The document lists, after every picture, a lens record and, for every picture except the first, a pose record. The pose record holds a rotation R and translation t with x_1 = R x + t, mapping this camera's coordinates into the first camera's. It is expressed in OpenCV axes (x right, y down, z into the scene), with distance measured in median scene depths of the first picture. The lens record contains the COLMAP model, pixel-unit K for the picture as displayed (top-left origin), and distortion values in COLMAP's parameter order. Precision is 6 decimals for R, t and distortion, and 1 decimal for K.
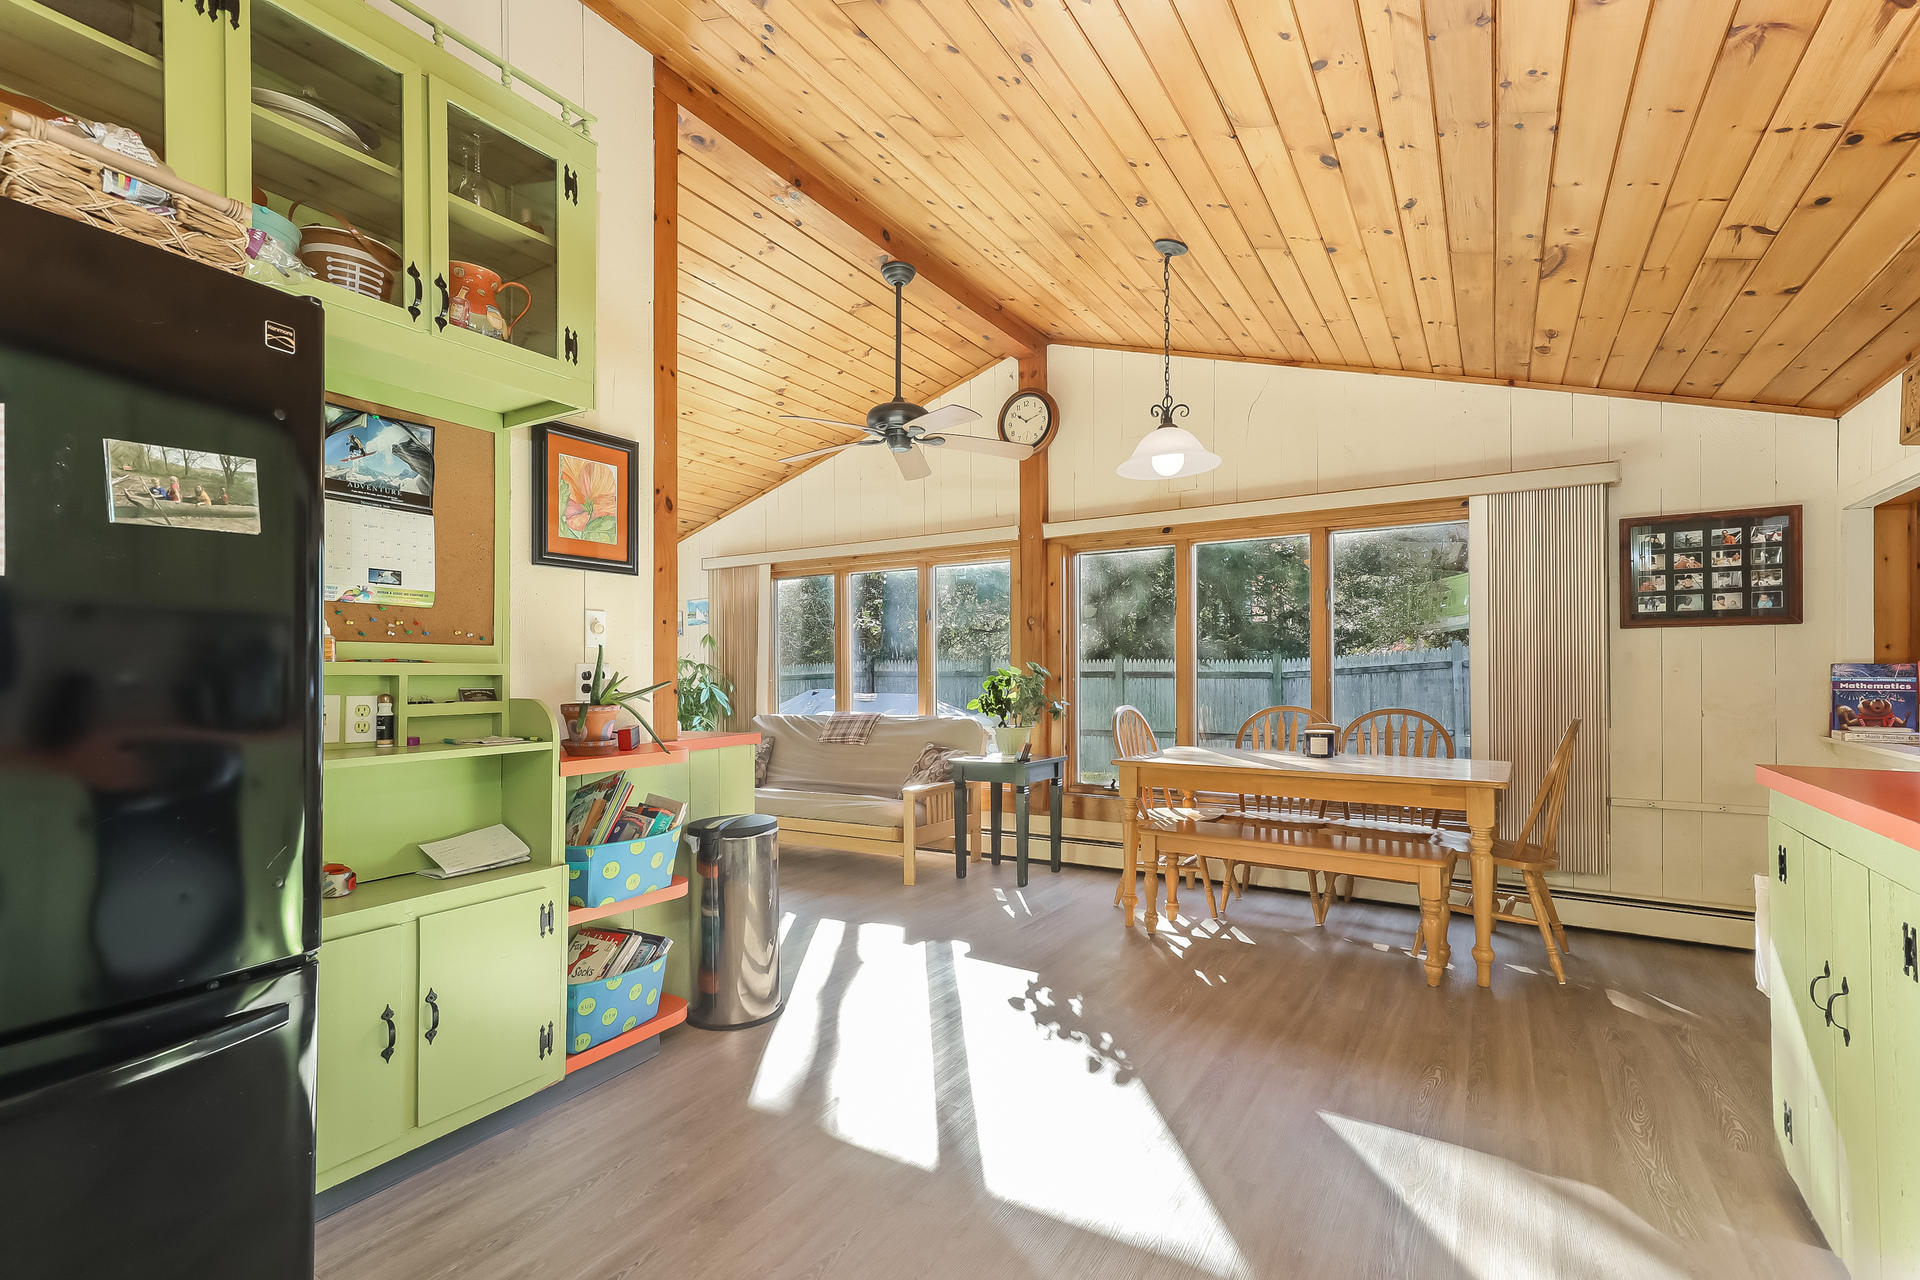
lens RADIAL K [[857.1, 0, 965.2], [0, 857.1, 672.9], [0, 0, 1]] dist [0.015670, 0.000321]
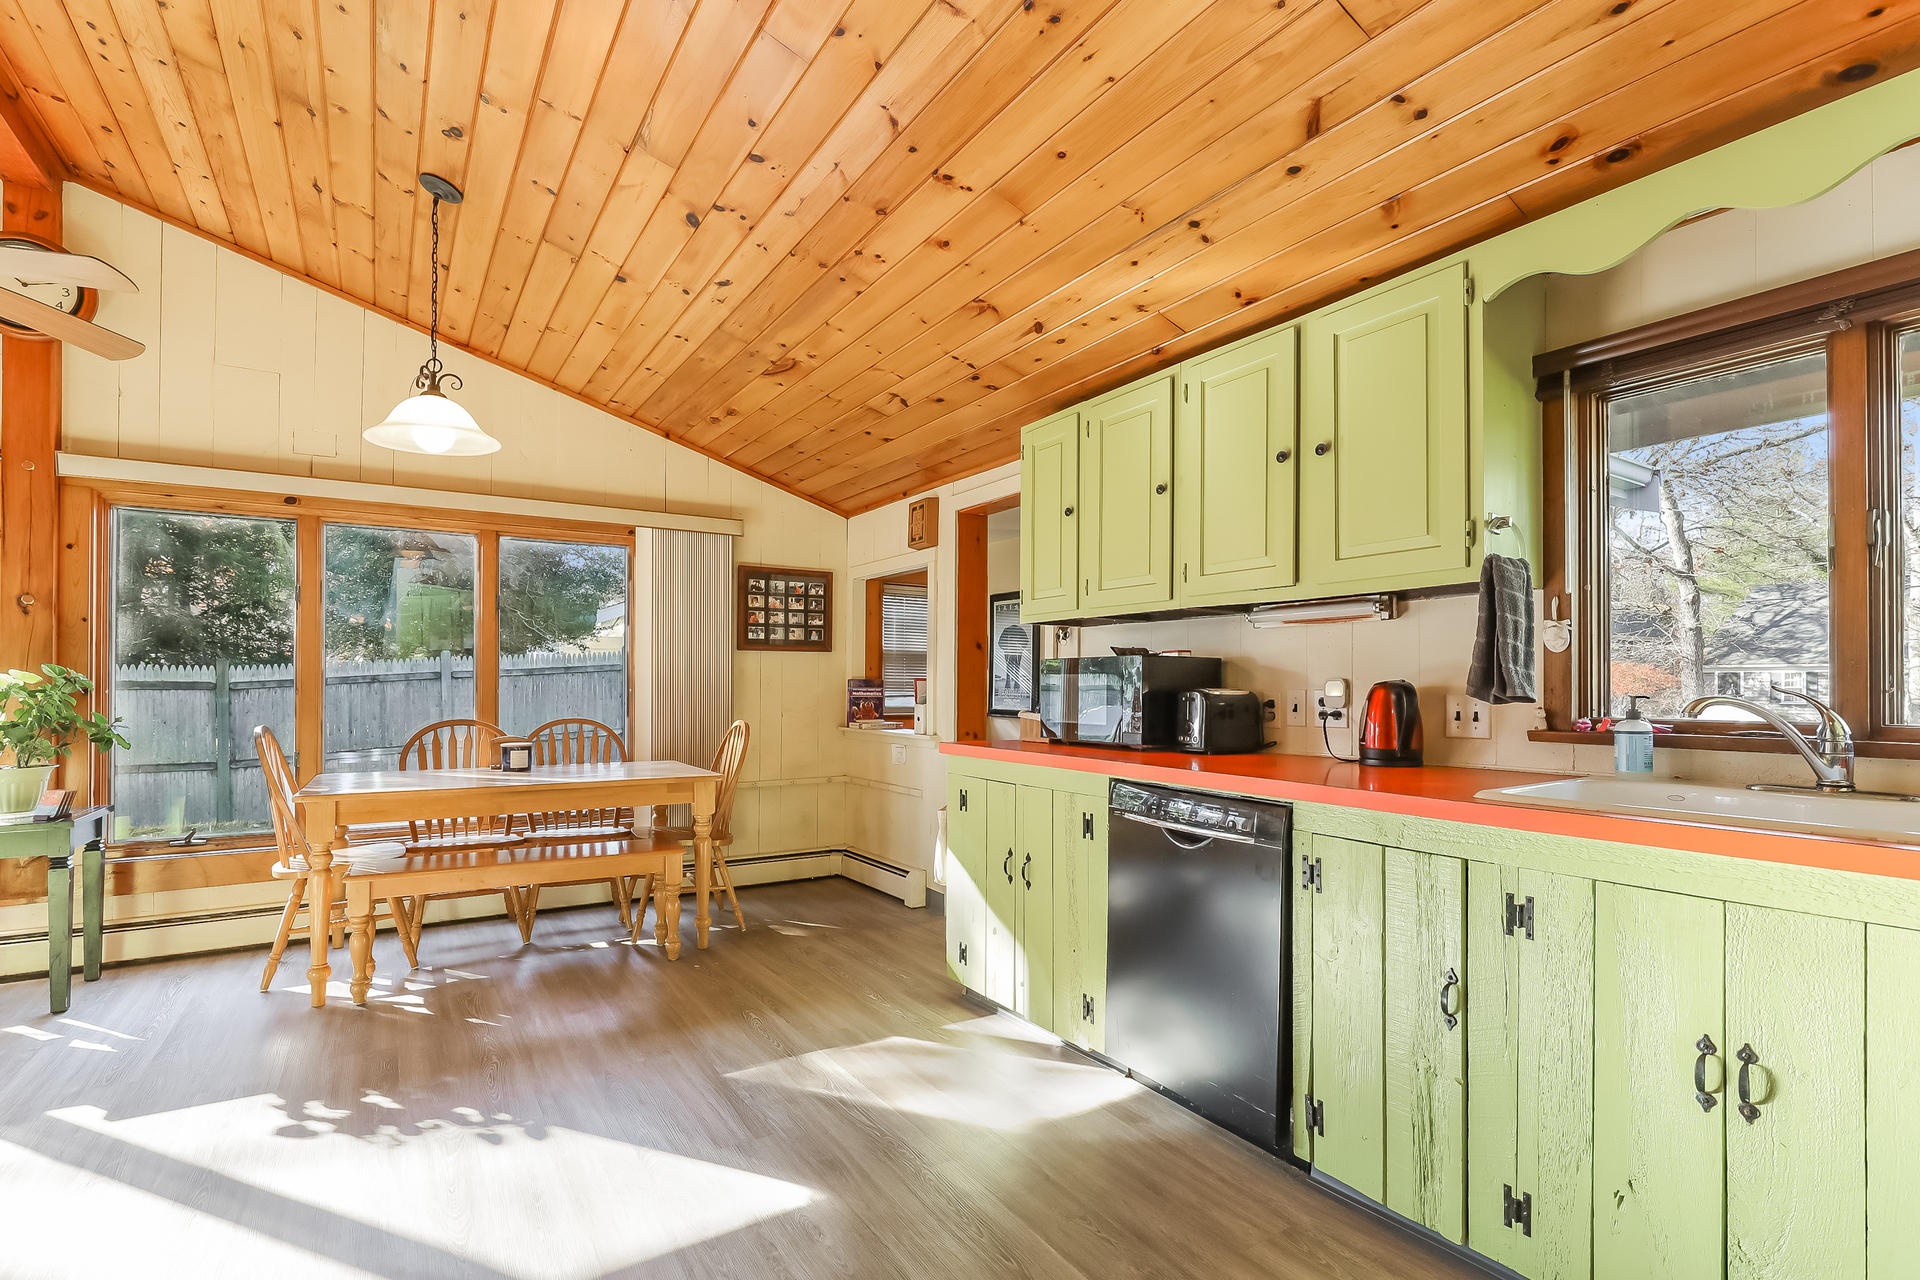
lens RADIAL K [[895.3, 0, 954.1], [0, 895.3, 686.5], [0, 0, 1]] dist [-0.002207, -0.000213]
pose [[0.443631, 0.002055, 0.896207, -0.307178], [-0.004174, 0.999991, -0.000227, 0.001374], [-0.896200, -0.003640, 0.443636, 0.130216]]
